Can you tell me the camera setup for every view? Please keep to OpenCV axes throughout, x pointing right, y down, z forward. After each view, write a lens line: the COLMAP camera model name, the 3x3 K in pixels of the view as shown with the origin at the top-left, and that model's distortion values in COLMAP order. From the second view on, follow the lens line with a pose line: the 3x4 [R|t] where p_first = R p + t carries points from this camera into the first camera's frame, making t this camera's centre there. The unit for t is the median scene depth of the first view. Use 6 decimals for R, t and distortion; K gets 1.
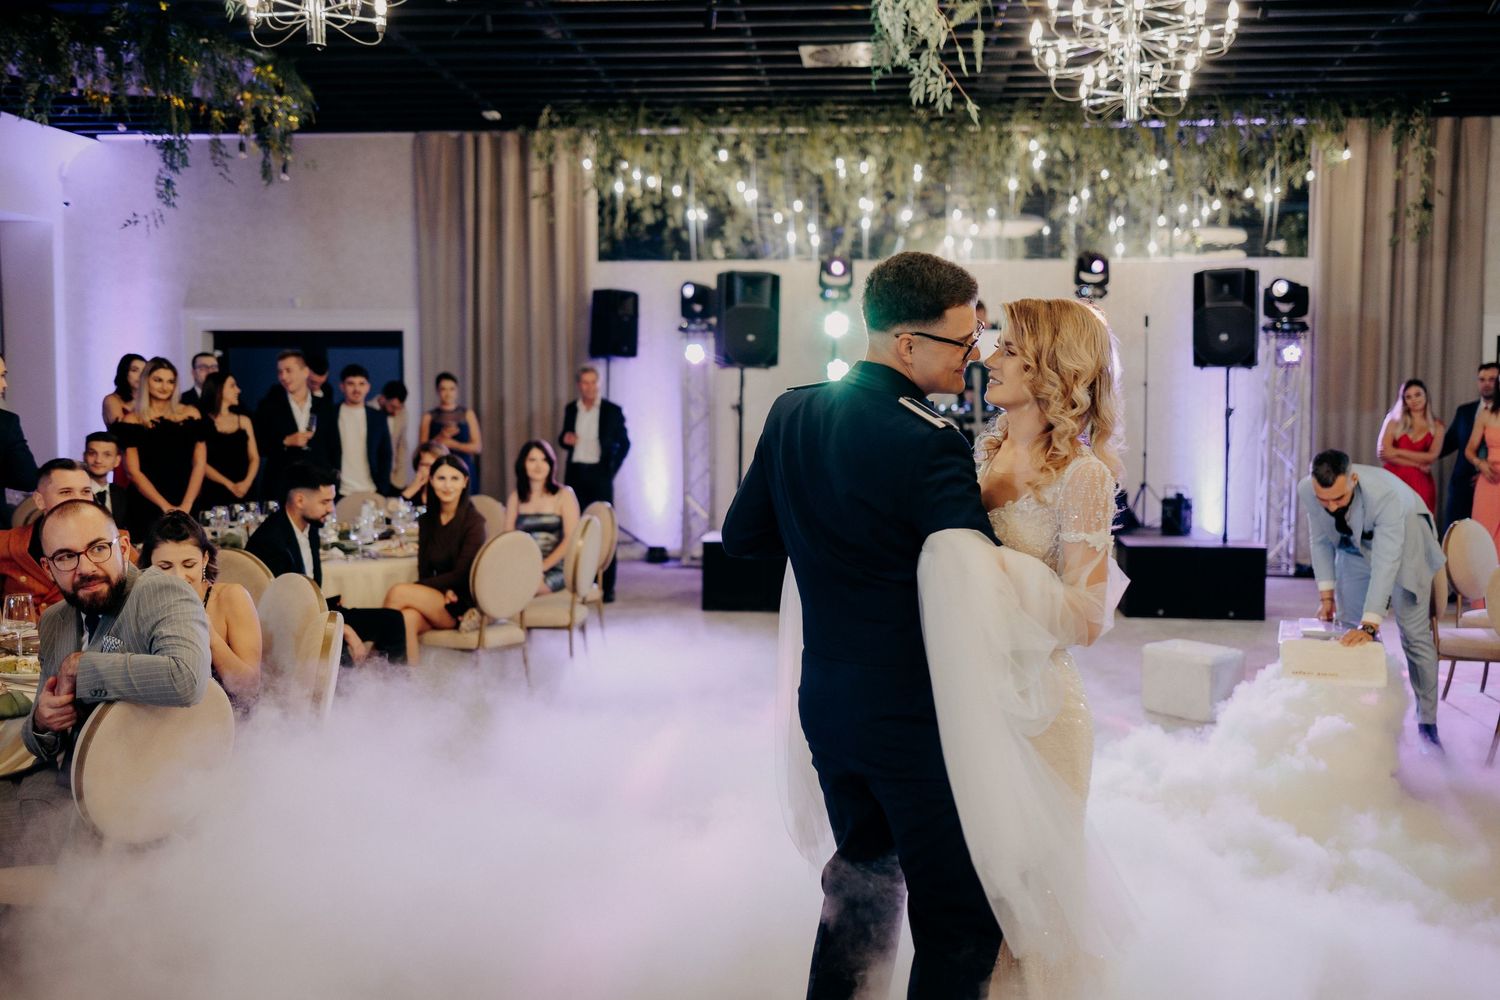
lens RADIAL K [[2214.4, 0, 750.0], [0, 2214.4, 500.0], [0, 0, 1]] dist [0.043924, 0.047085]
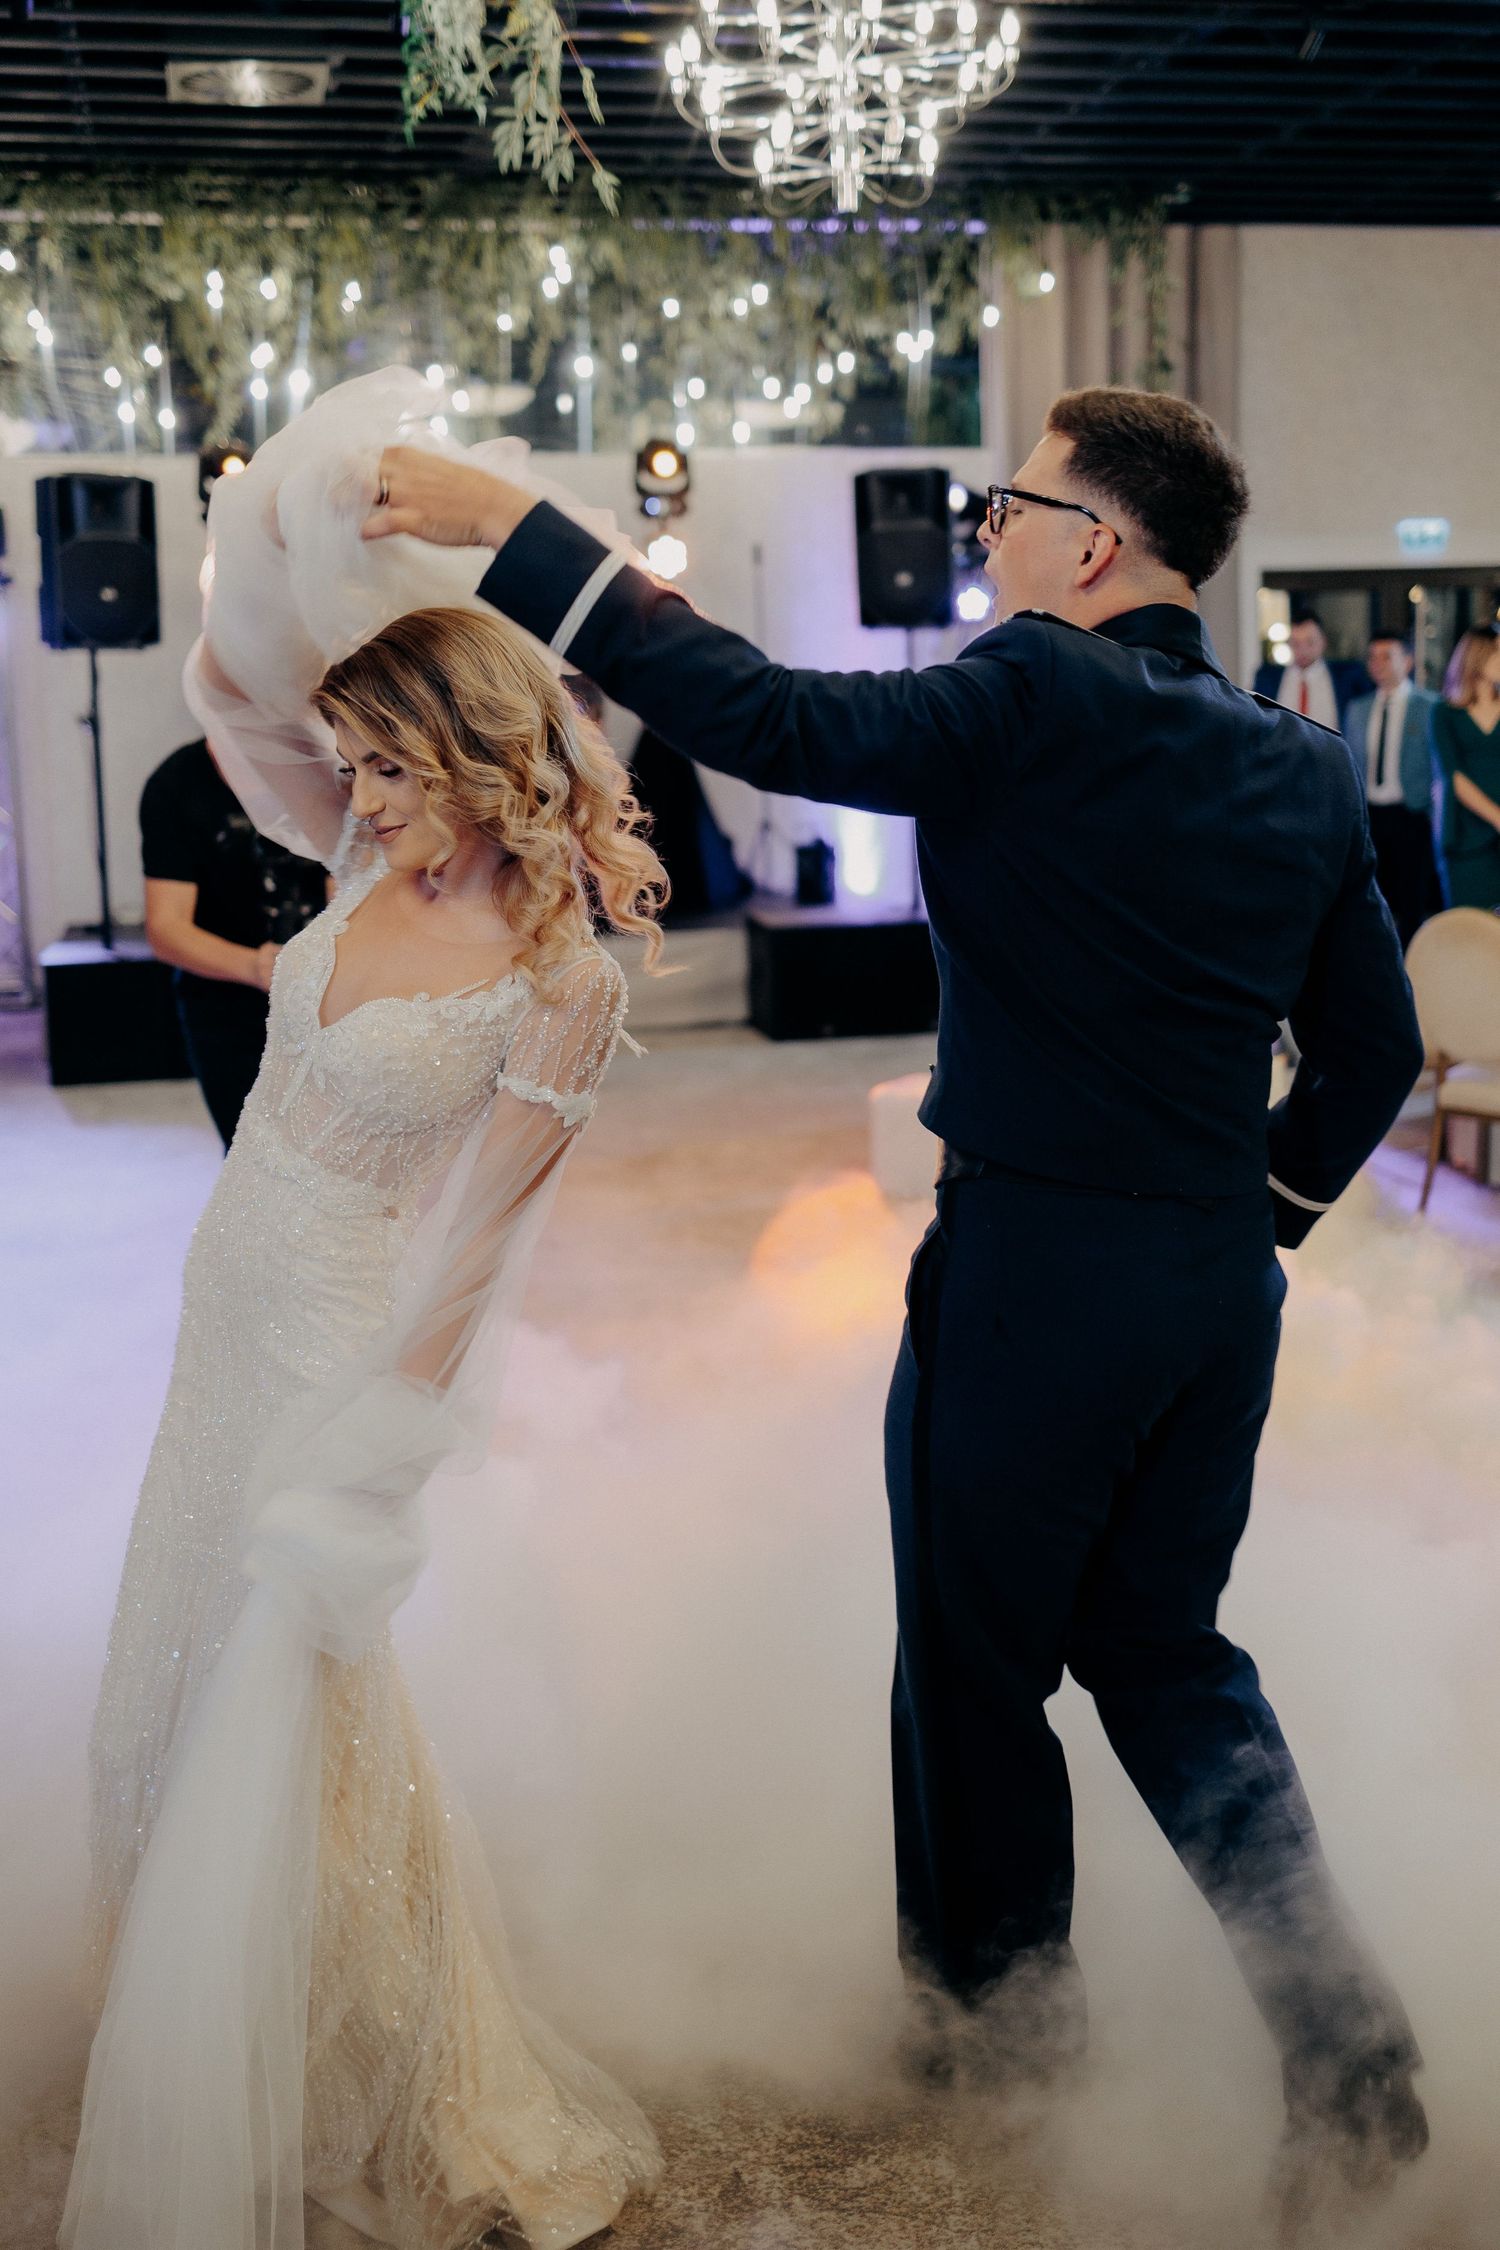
lens RADIAL K [[3321.6, 0, 750.0], [0, 3321.6, 1125.0], [0, 0, 1]] dist [0.043924, 0.047085]
pose [[0.909820, -0.084624, 0.406284, -0.205239], [0.050065, 0.994220, 0.094970, -0.011666], [-0.411972, -0.066065, 0.908798, 0.157602]]
